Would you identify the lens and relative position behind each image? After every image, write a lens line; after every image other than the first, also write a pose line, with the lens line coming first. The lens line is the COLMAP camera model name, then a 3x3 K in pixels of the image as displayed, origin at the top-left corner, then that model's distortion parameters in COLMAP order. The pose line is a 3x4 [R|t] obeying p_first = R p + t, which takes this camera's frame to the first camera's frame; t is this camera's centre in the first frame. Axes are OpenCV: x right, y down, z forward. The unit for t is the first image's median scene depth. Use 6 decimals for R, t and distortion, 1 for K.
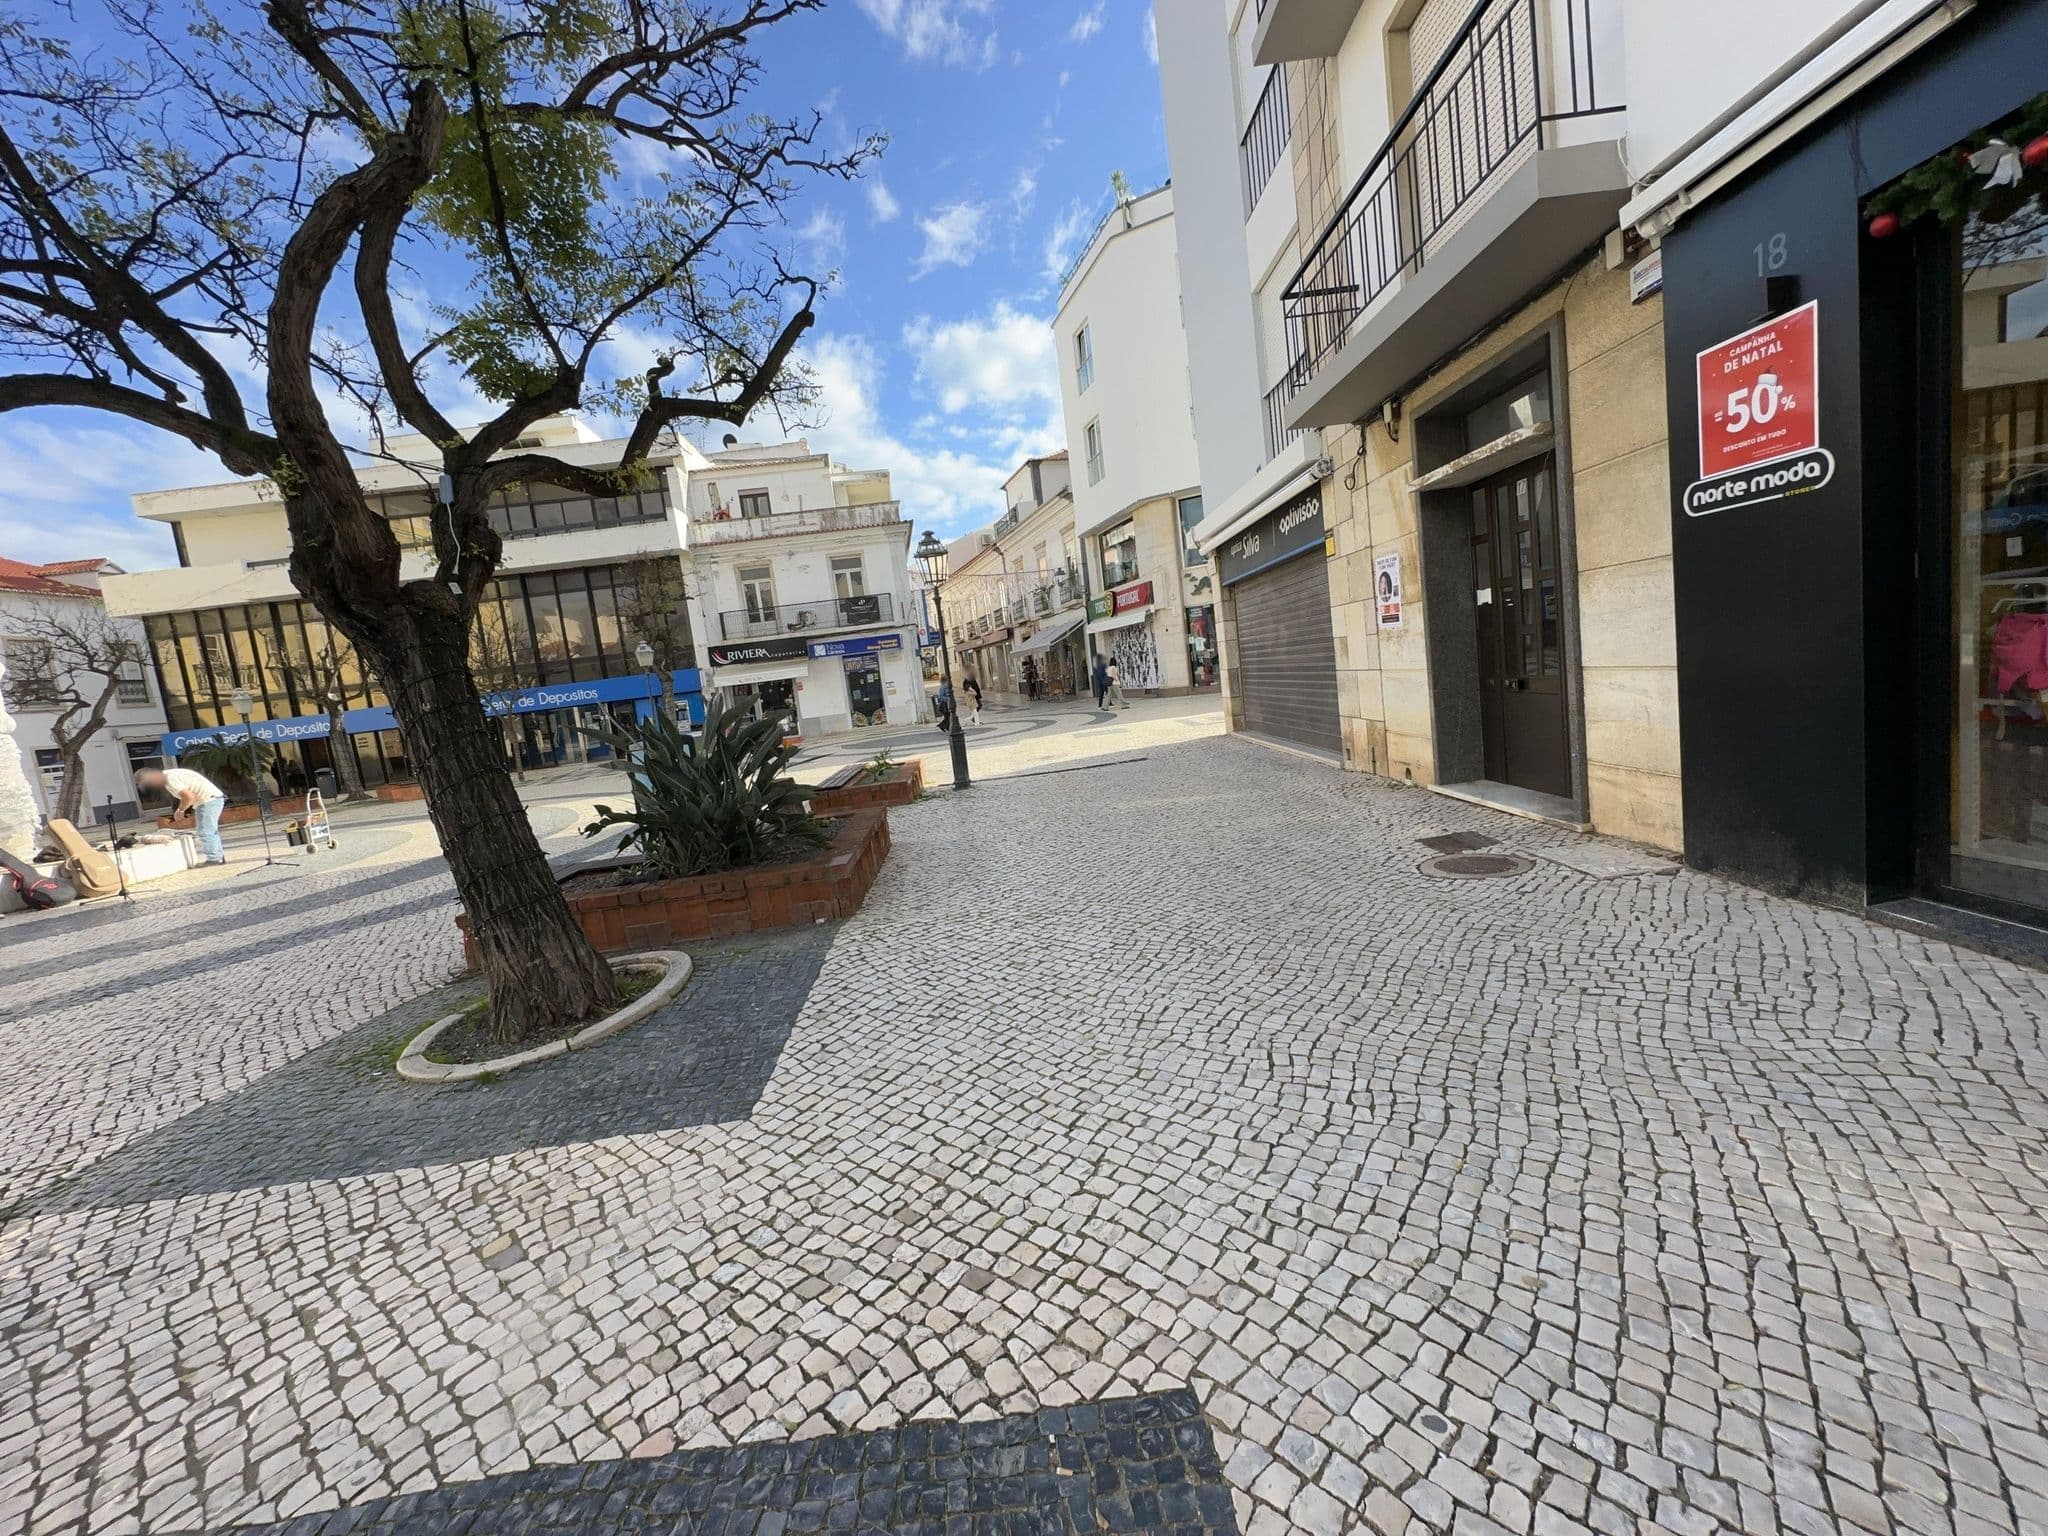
lens RADIAL K [[820.0, 0, 1024.3], [0, 820.0, 743.2], [0, 0, 1]] dist [-0.002335, -0.000255]
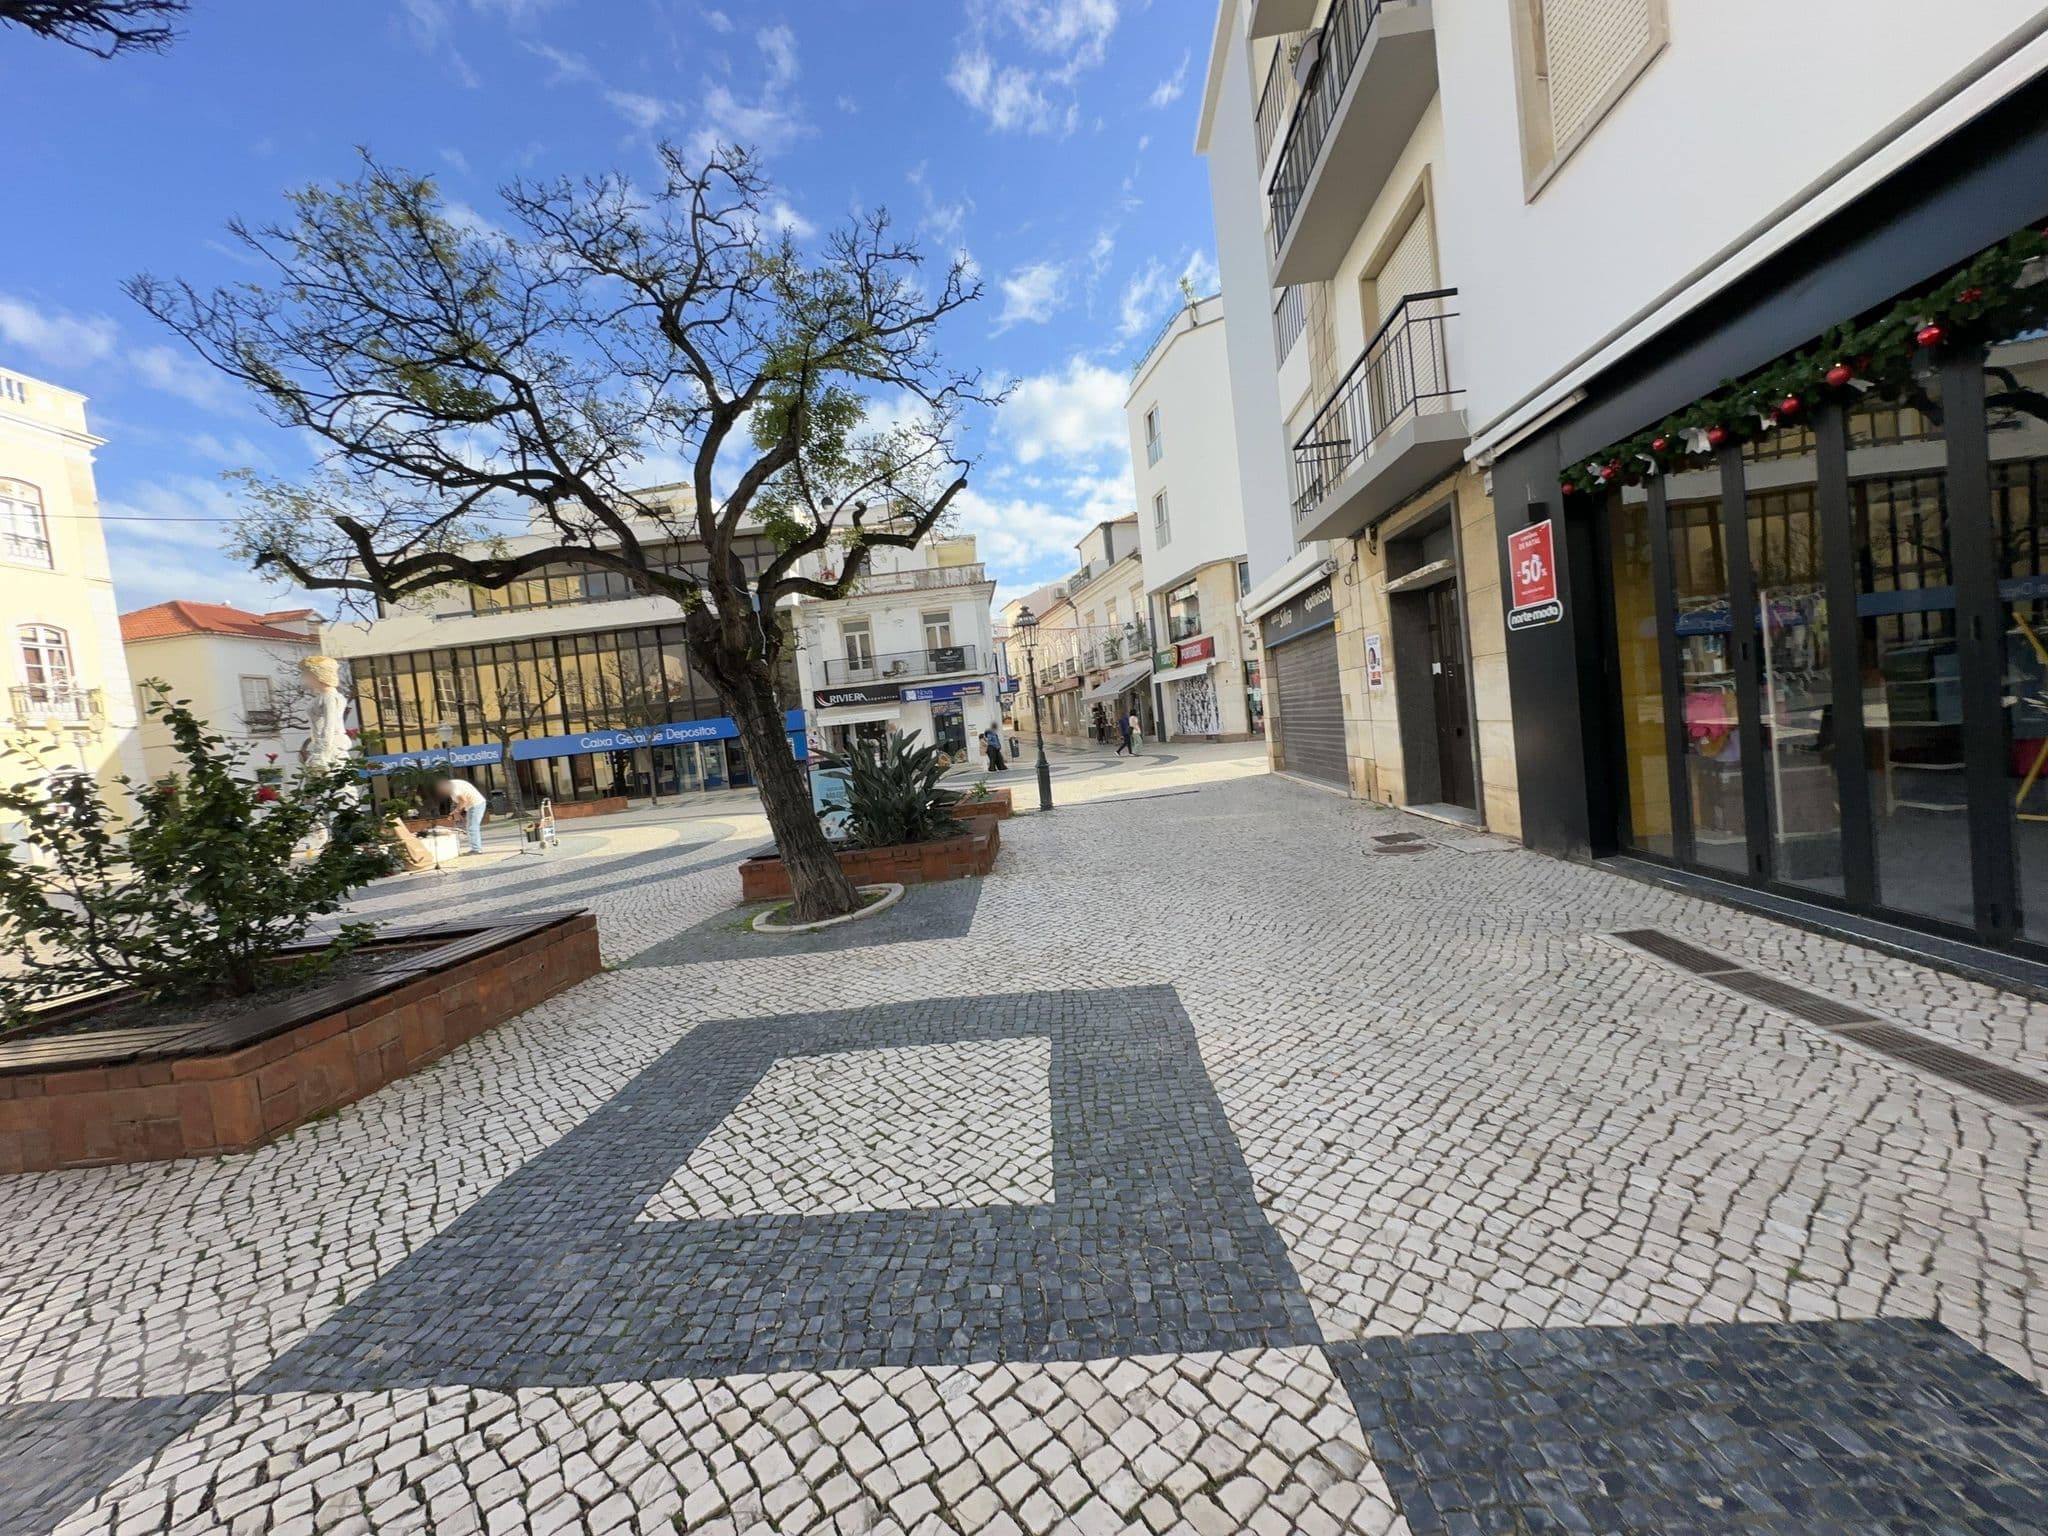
lens RADIAL K [[820.0, 0, 1024.3], [0, 820.0, 743.2], [0, 0, 1]] dist [-0.002335, -0.000255]
pose [[0.996501, 0.018078, -0.081606, -0.007754], [-0.022508, 0.998304, -0.053698, 0.017620], [0.080497, 0.055347, 0.995217, -0.203207]]
